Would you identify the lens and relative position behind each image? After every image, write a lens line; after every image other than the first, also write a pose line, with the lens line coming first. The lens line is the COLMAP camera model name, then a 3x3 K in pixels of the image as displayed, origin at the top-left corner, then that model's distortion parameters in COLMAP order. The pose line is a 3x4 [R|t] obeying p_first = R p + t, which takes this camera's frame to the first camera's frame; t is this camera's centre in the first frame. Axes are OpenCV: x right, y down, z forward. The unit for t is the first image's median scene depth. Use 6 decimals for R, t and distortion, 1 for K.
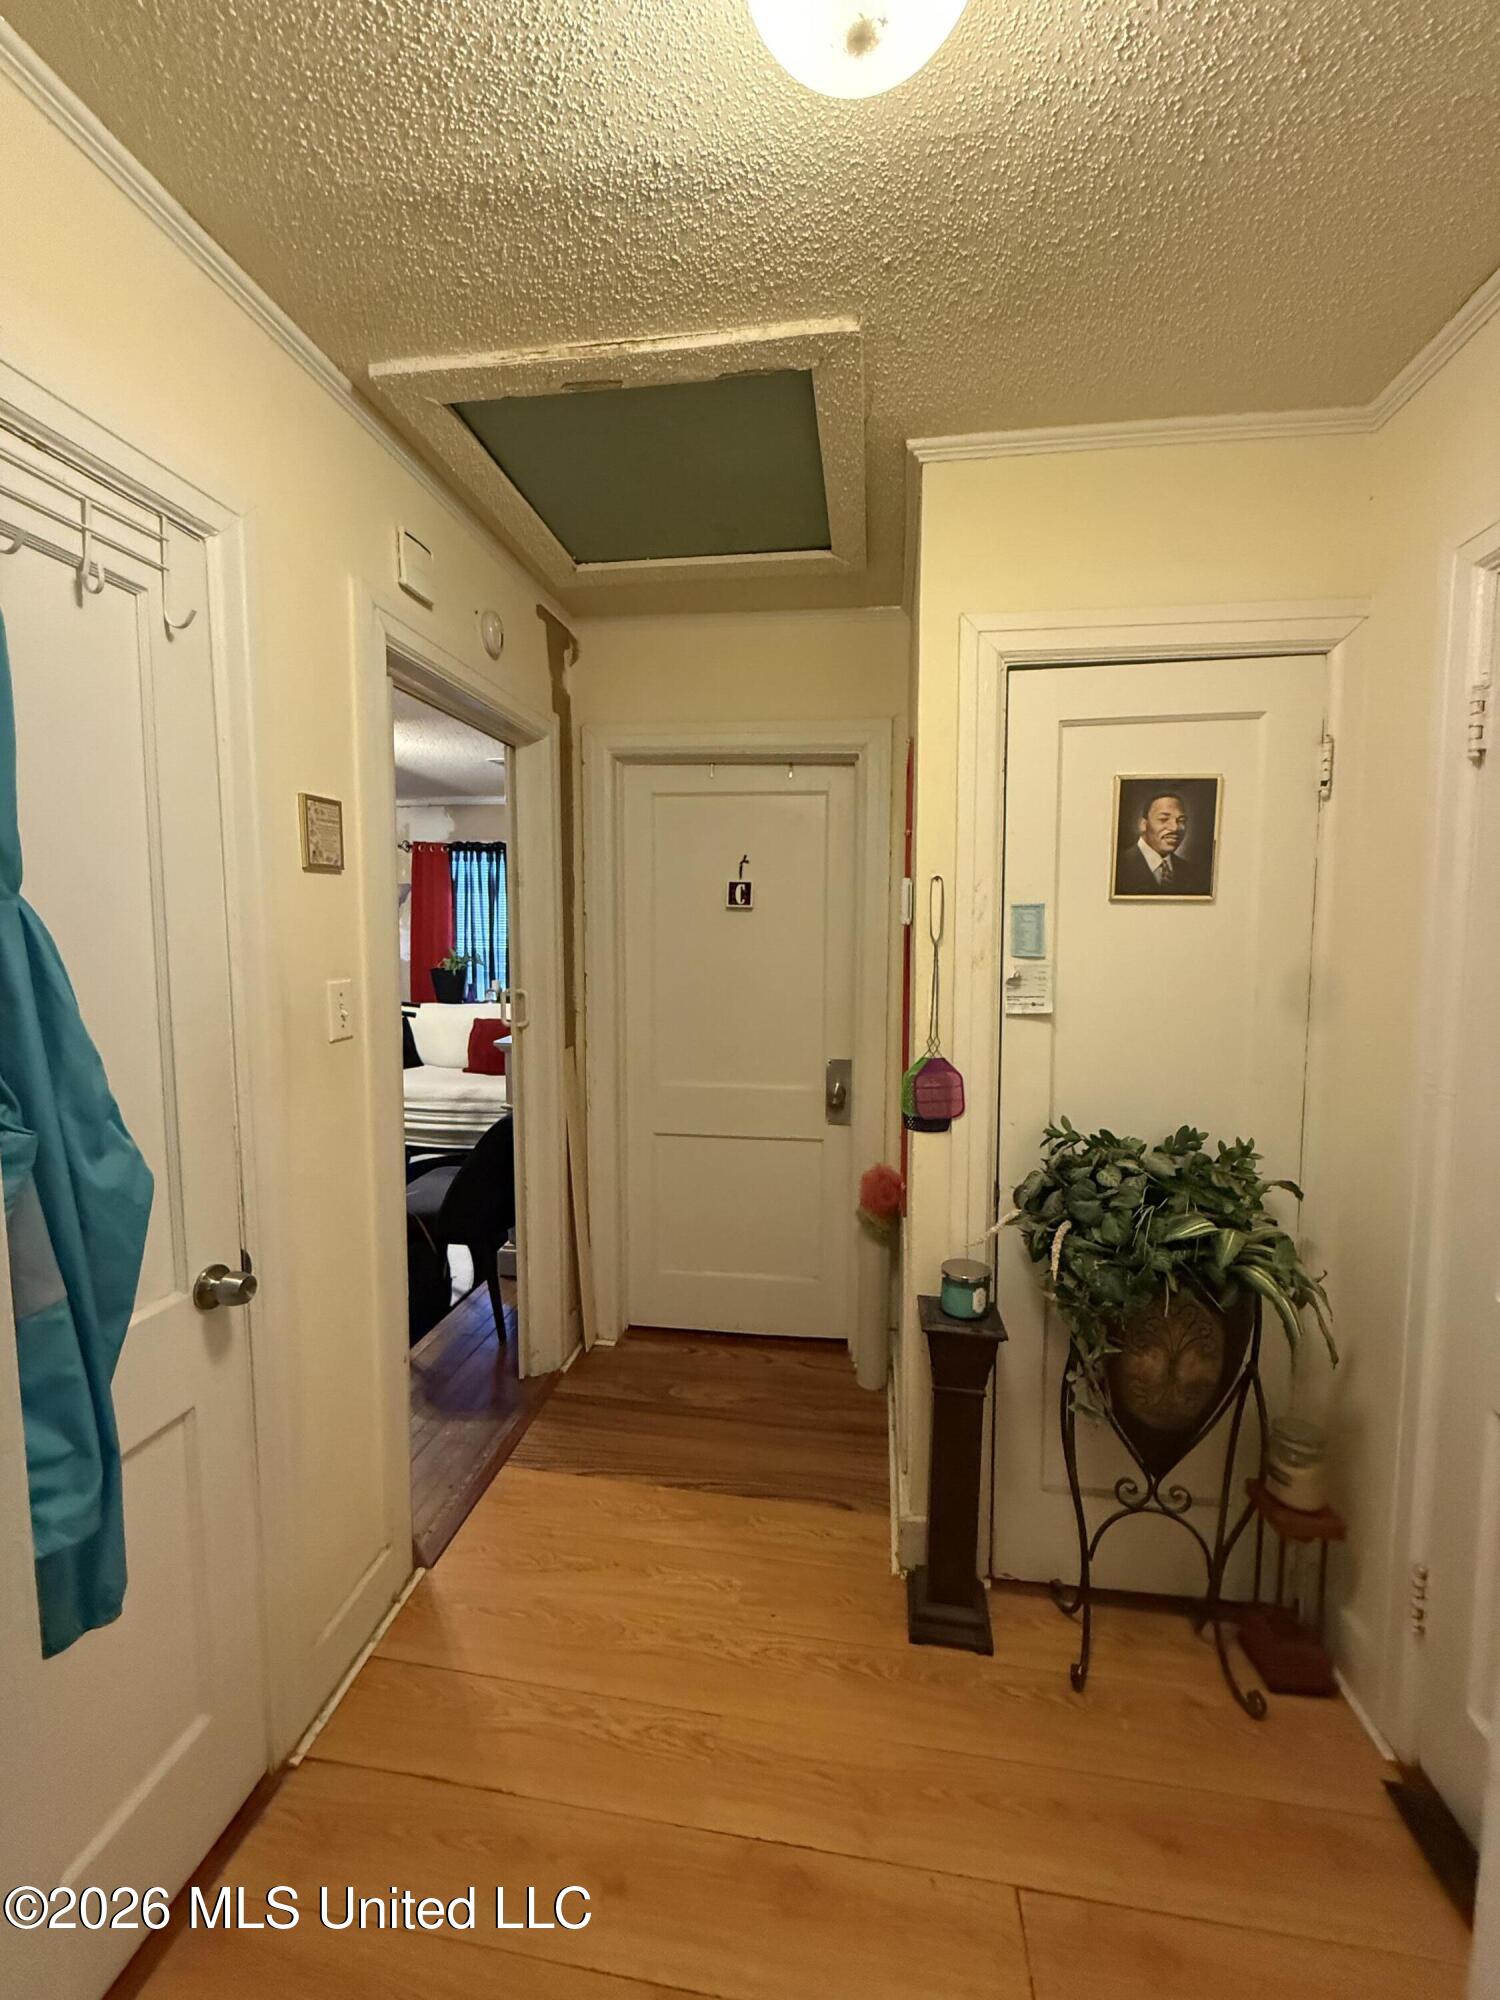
lens RADIAL K [[798.4, 0, 739.8], [0, 798.4, 999.0], [0, 0, 1]] dist [-0.001800, 0.000969]
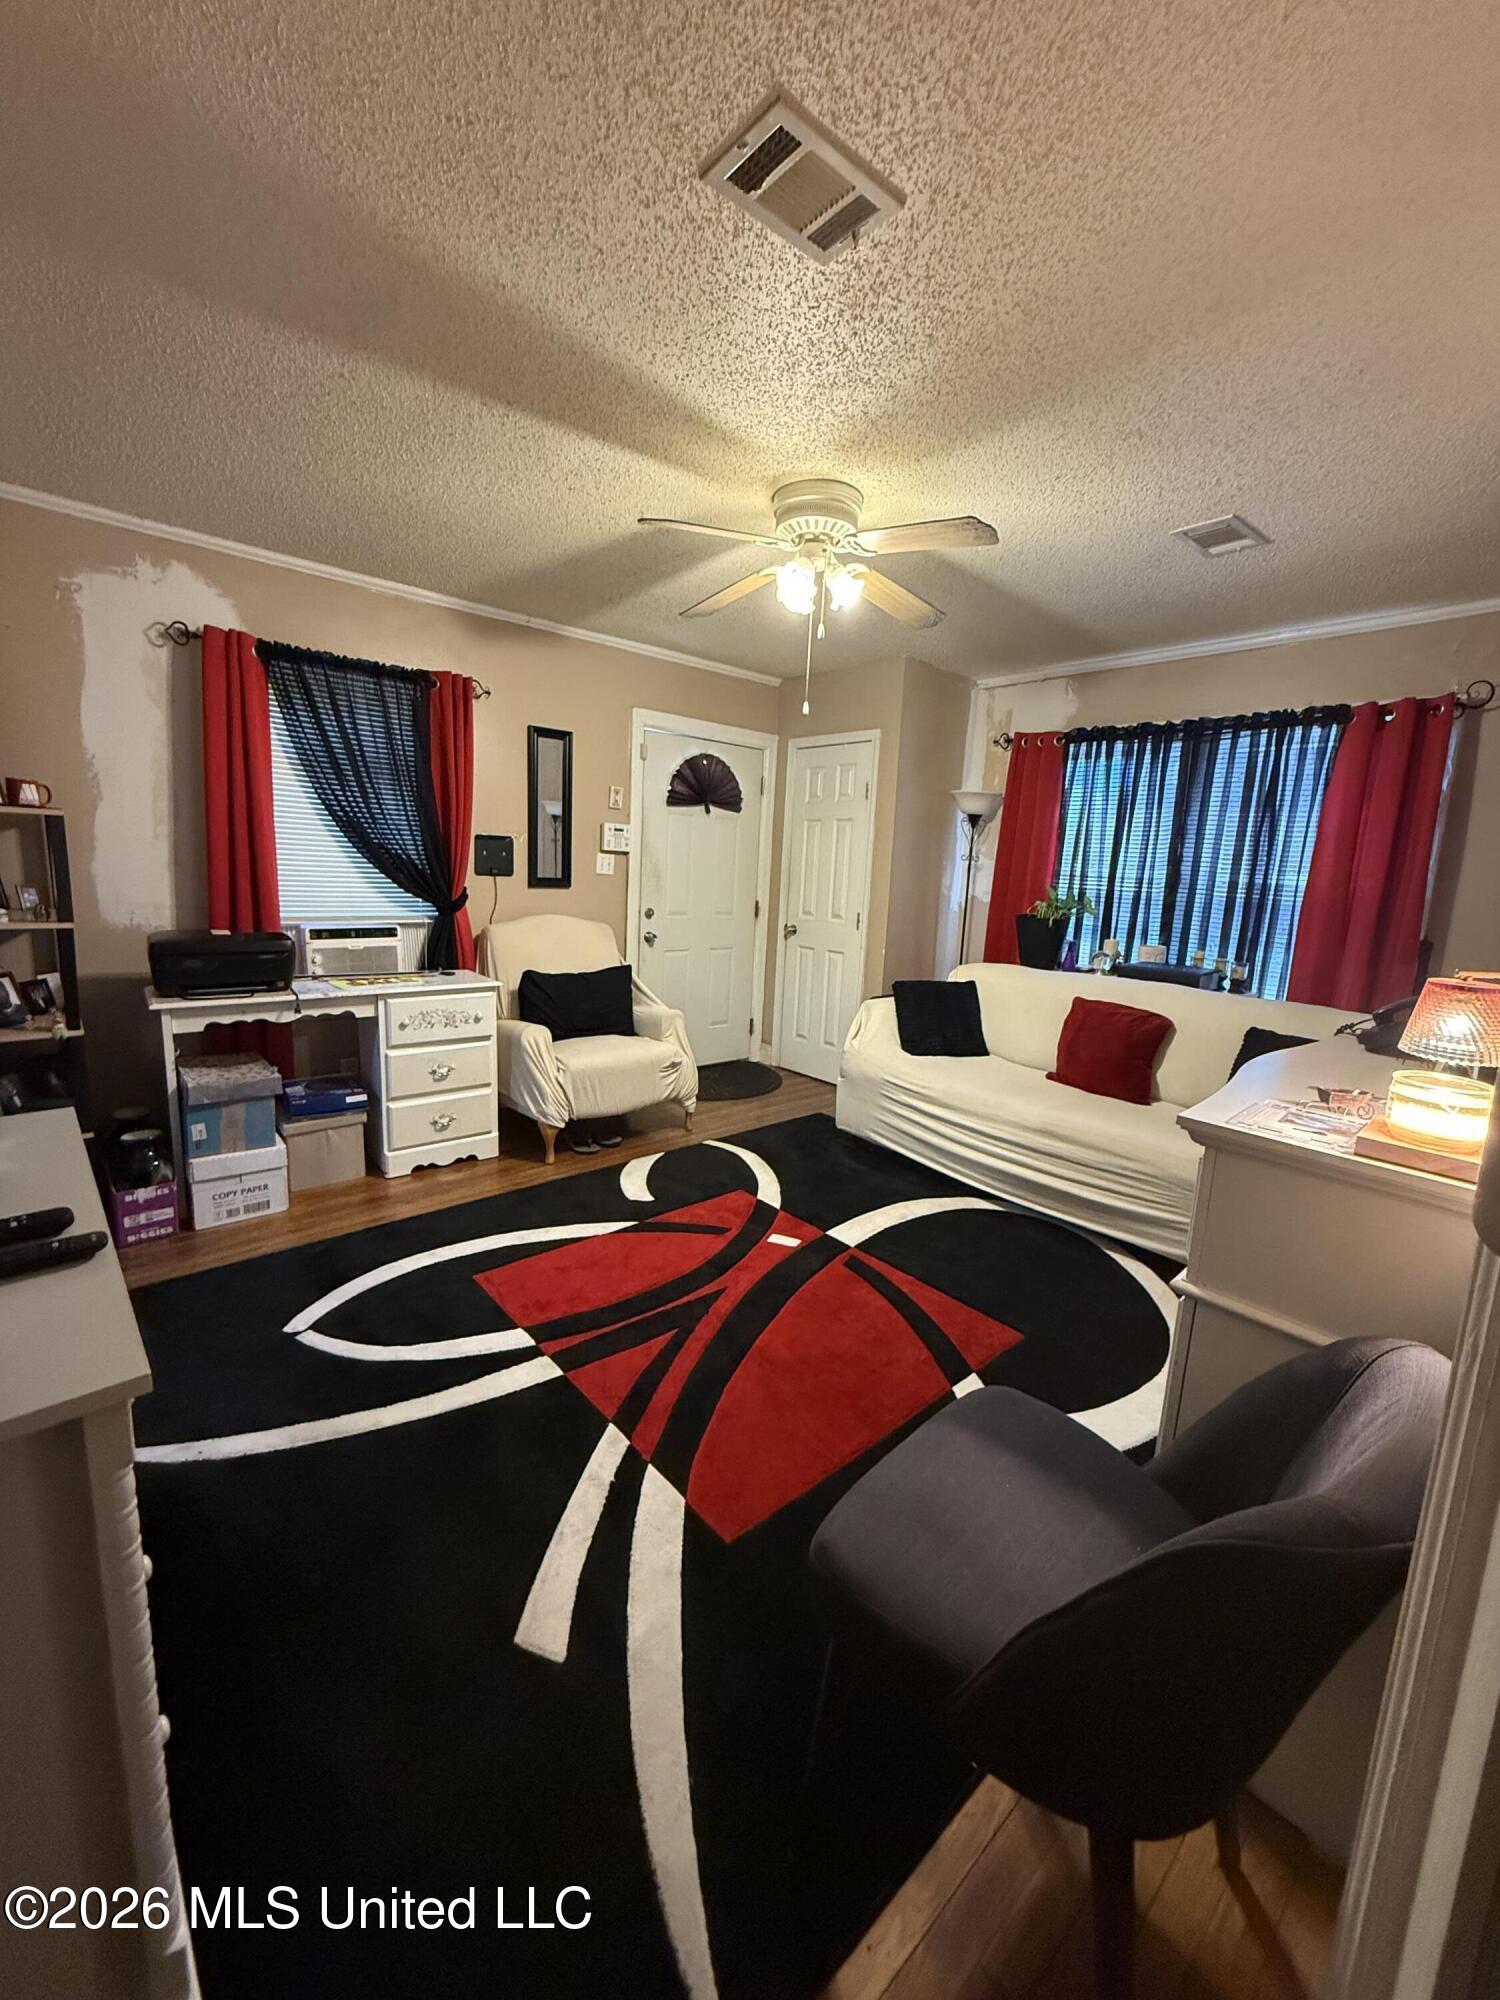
lens RADIAL K [[798.4, 0, 748.3], [0, 798.4, 995.7], [0, 0, 1]] dist [-0.001800, 0.000969]
pose [[0.765277, 0.126952, -0.631059, -0.115475], [-0.100599, 0.991900, 0.077549, 0.001403], [0.635792, 0.004138, 0.771849, 0.307779]]
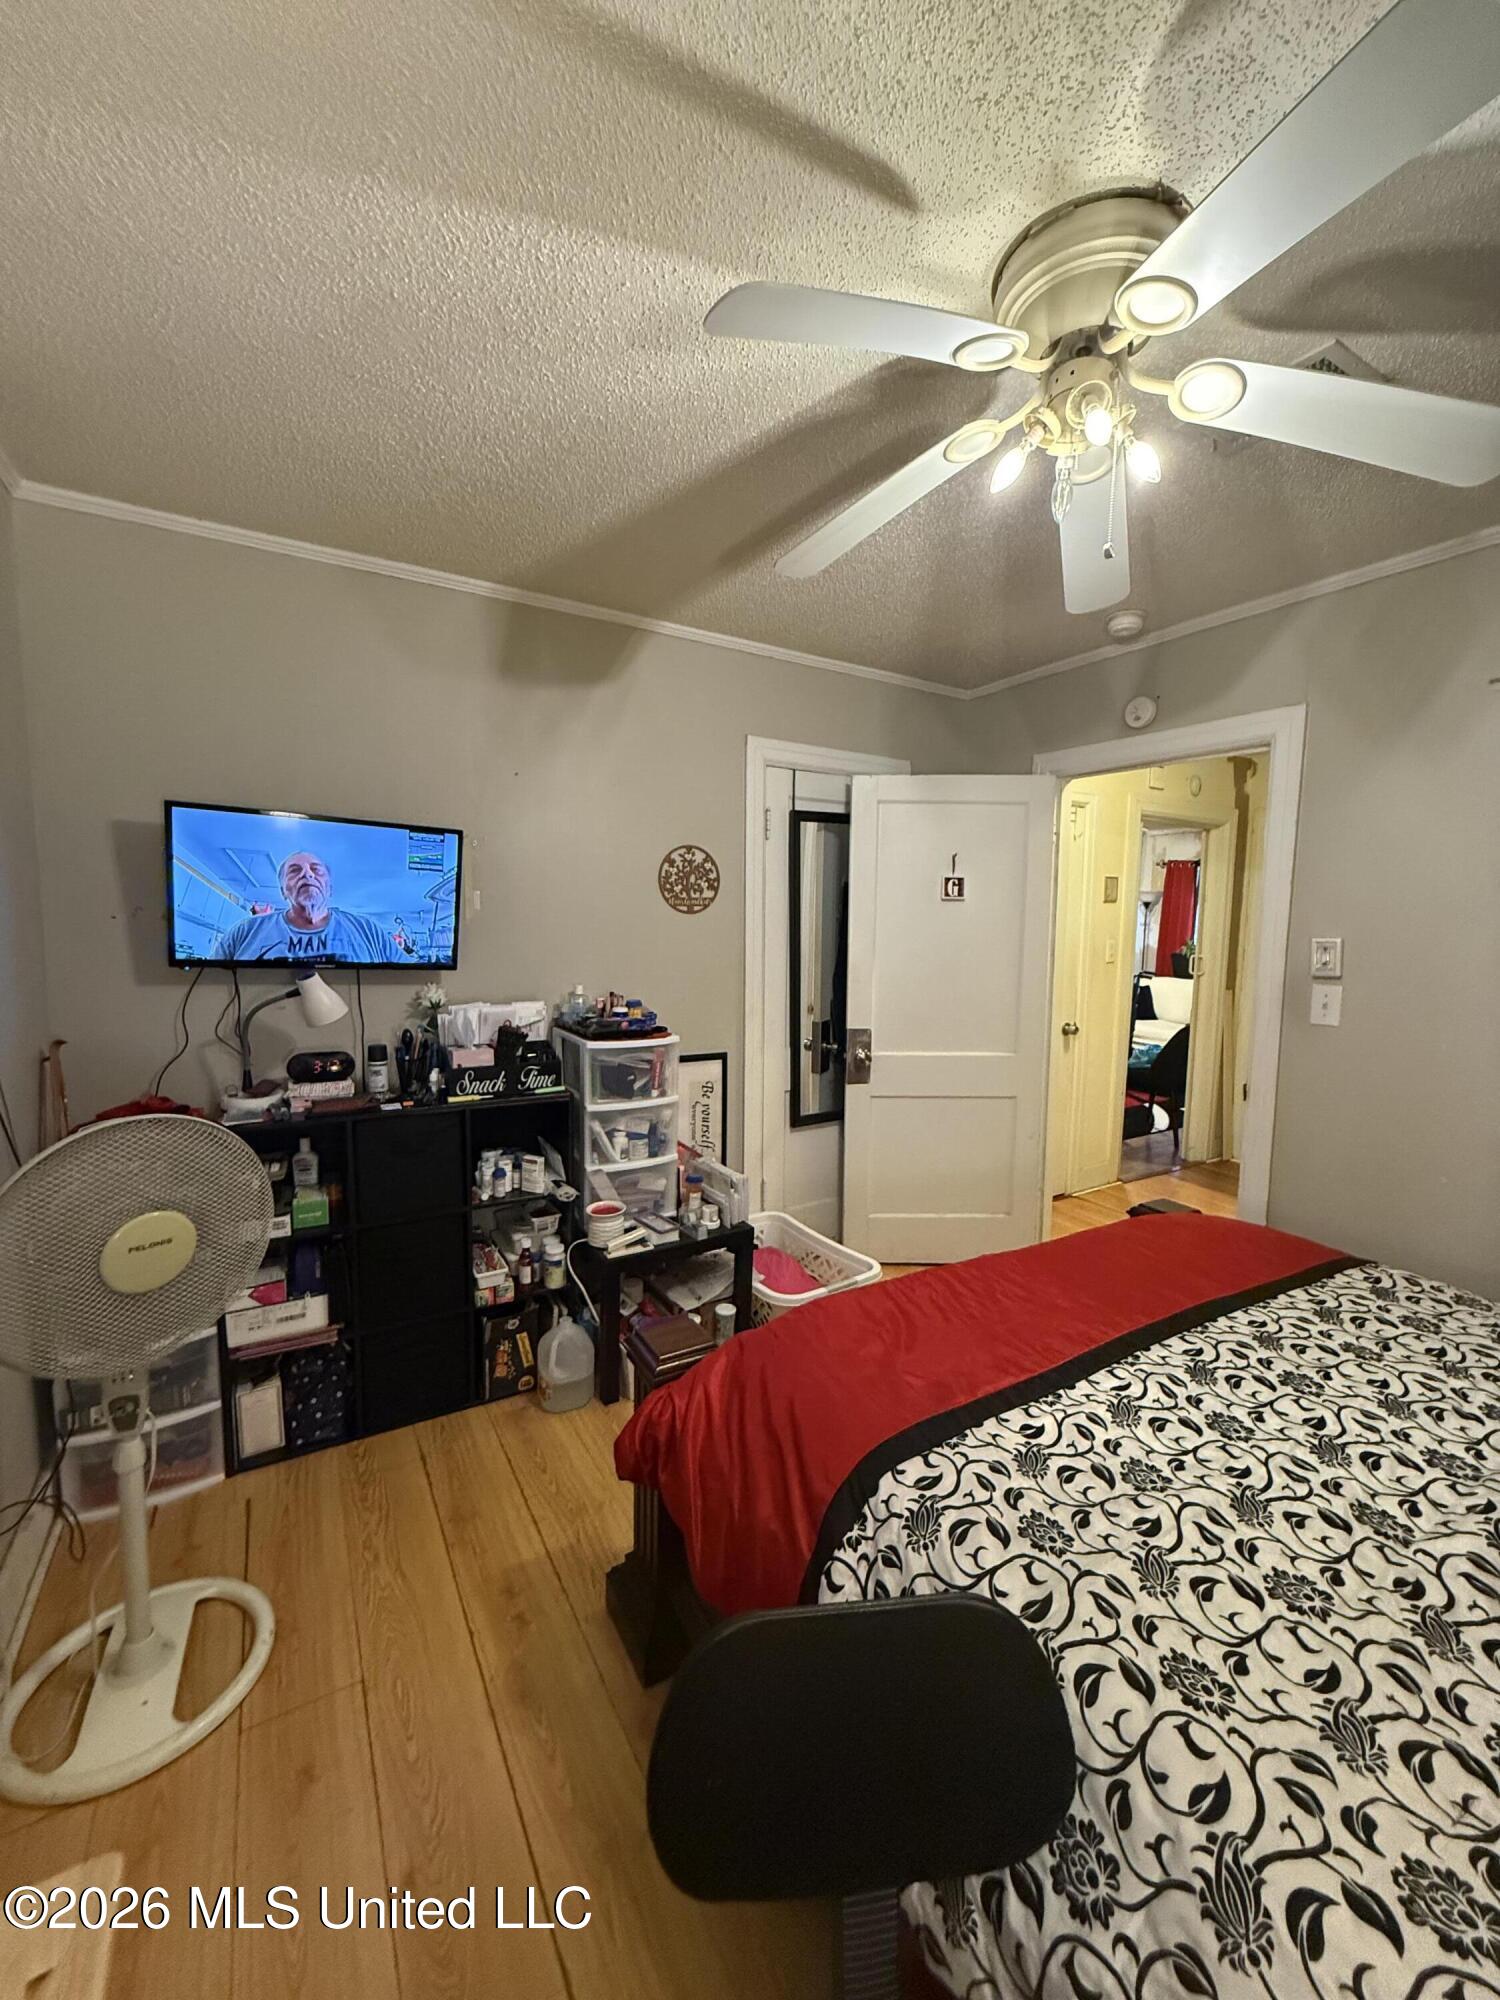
lens RADIAL K [[798.4, 0, 742.8], [0, 798.4, 1022.0], [0, 0, 1]] dist [-0.001800, 0.000969]
pose [[0.630972, 0.089829, -0.770587, 0.206356], [-0.062632, 0.995930, 0.064814, 0.034457], [0.773273, 0.007368, 0.634031, -0.420681]]
